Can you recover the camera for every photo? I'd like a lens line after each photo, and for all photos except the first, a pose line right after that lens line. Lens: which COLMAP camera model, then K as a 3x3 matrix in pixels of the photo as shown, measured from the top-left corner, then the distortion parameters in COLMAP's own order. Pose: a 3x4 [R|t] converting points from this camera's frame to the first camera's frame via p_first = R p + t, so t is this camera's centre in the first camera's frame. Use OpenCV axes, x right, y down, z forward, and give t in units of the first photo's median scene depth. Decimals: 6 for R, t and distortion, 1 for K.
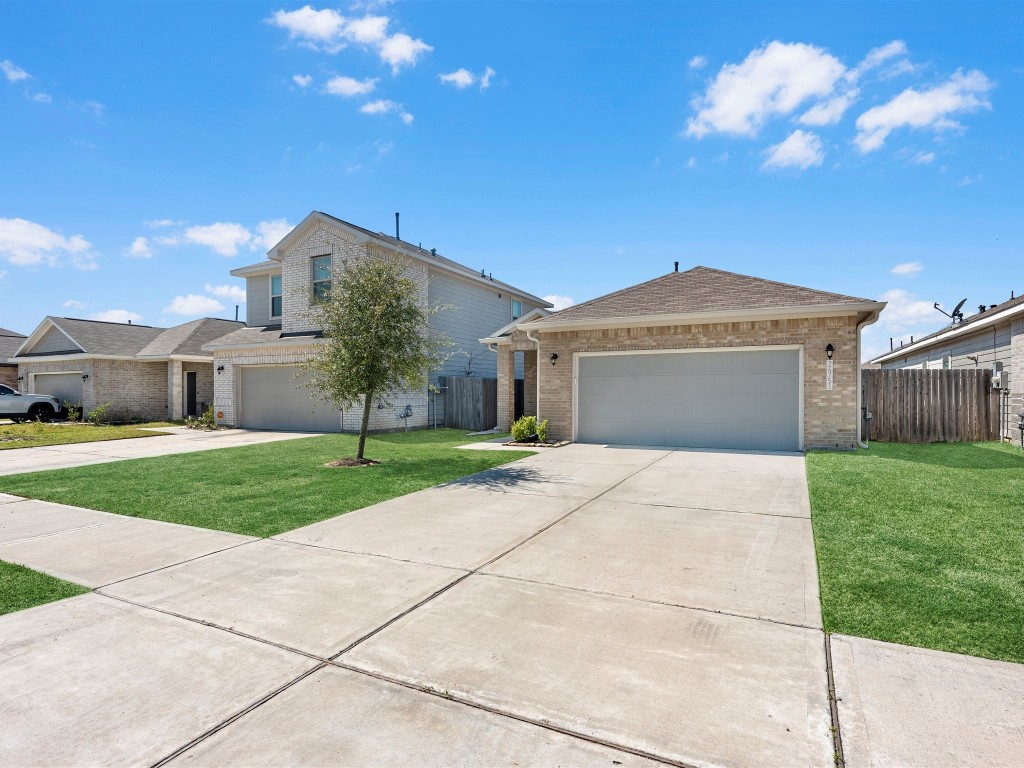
lens RADIAL K [[595.0, 0, 512.0], [0, 595.0, 384.0], [0, 0, 1]] dist [-0.003835, -0.000456]
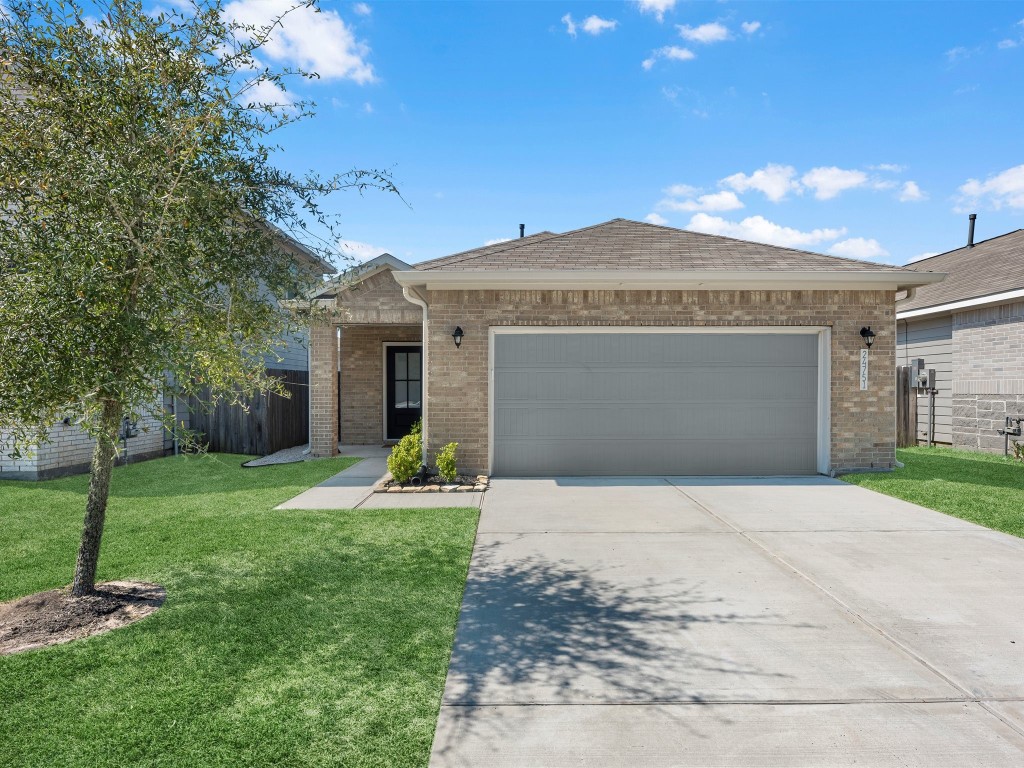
lens RADIAL K [[595.0, 0, 512.0], [0, 595.0, 384.0], [0, 0, 1]] dist [-0.003835, -0.000456]
pose [[0.878426, 0.003459, 0.477865, -0.175537], [-0.007496, 0.999951, 0.006541, 0.000819], [-0.477819, -0.009328, 0.878409, 0.502363]]
